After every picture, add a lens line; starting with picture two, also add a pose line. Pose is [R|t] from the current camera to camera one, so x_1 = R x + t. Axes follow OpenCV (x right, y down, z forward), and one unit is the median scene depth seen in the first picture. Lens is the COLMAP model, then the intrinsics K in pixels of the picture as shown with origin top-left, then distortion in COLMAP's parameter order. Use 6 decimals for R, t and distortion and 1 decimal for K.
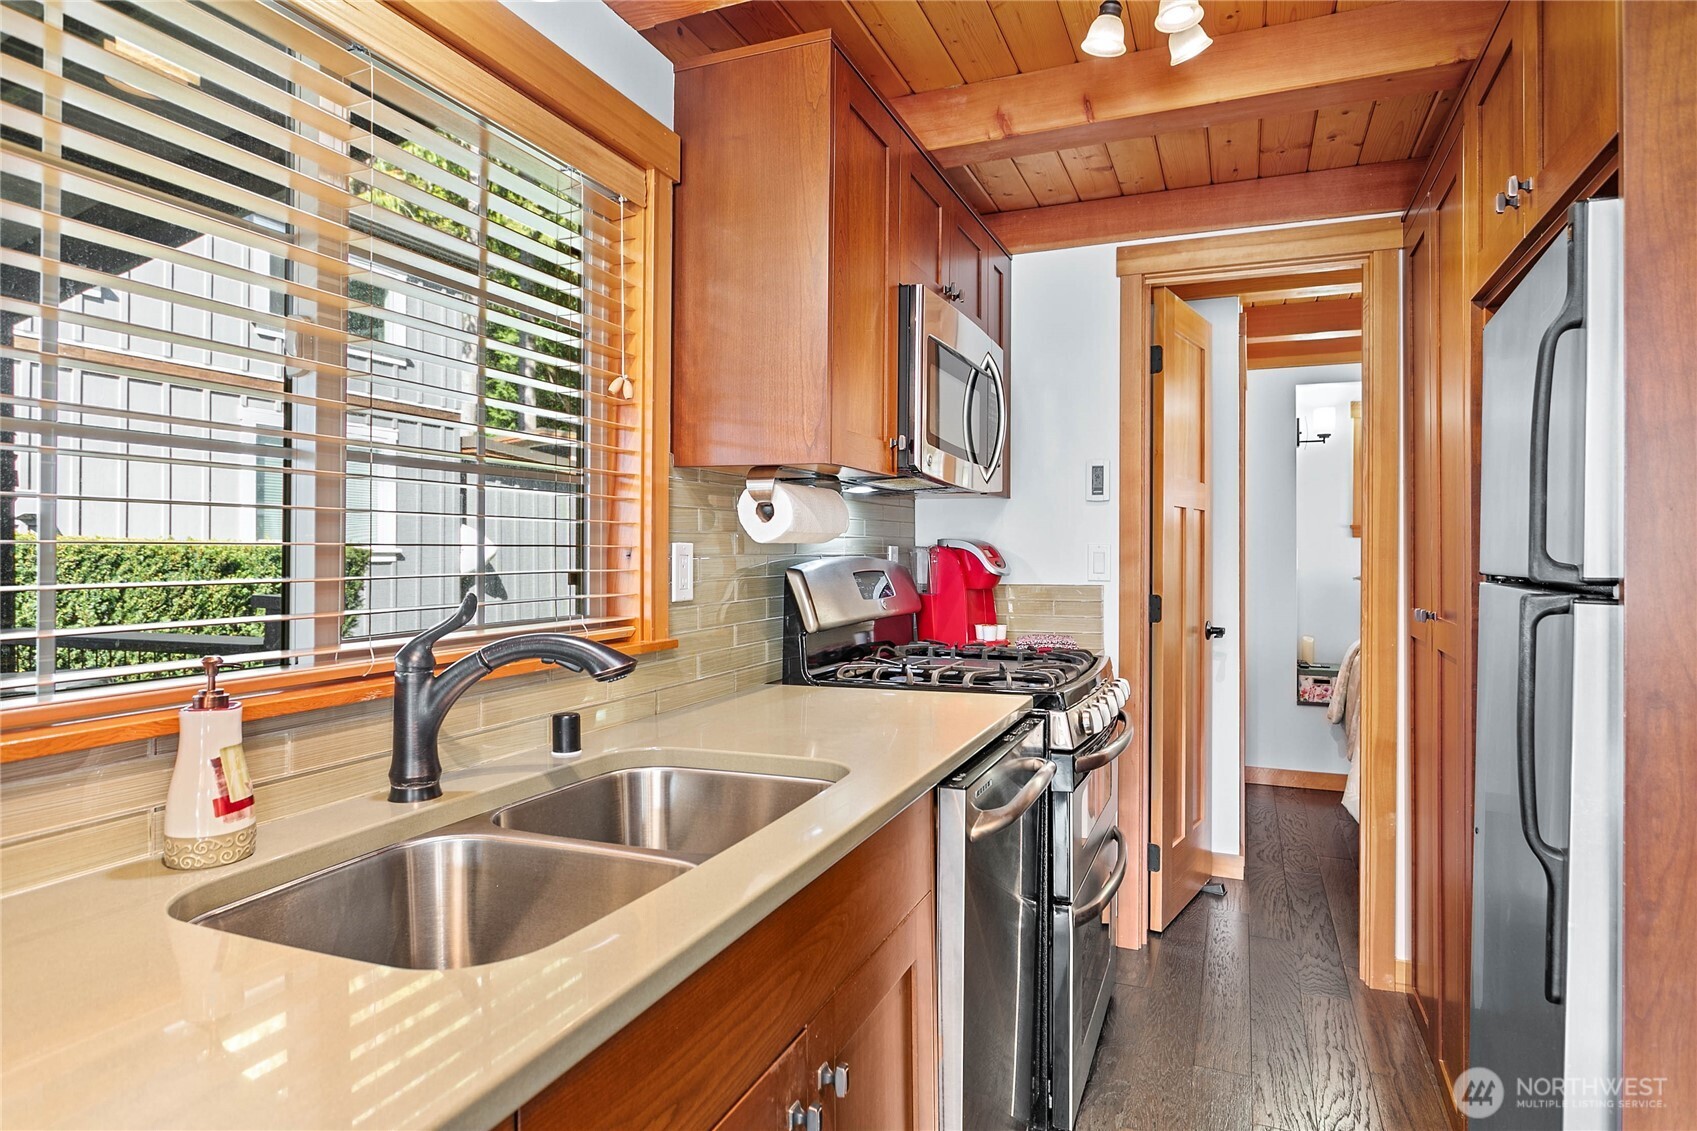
lens RADIAL K [[953.1, 0, 853.0], [0, 953.1, 552.0], [0, 0, 1]] dist [-0.002556, -0.000034]
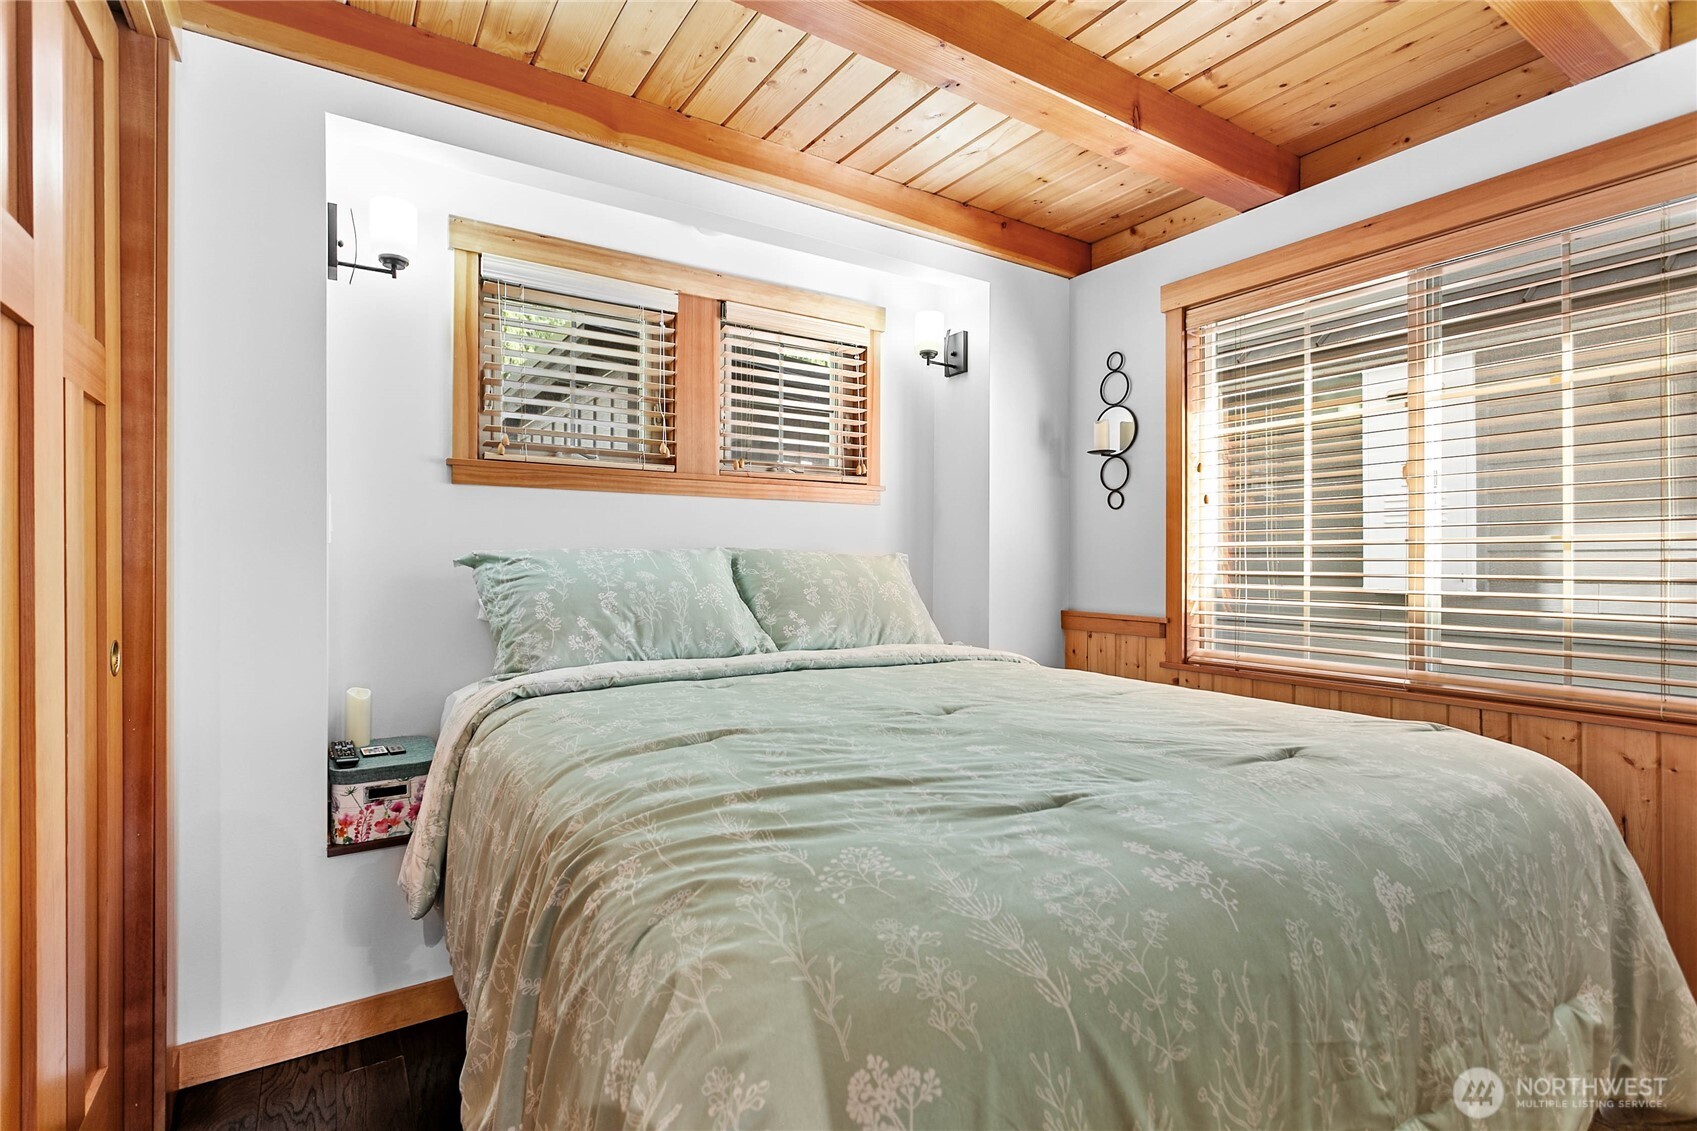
lens RADIAL K [[826.0, 0, 852.1], [0, 826.0, 560.7], [0, 0, 1]] dist [0.001620, 0.000626]
pose [[0.575989, 0.000610, 0.817457, 0.534907], [-0.001293, 0.999999, 0.000165, 0.048254], [-0.817456, -0.001152, 0.575989, 1.063722]]
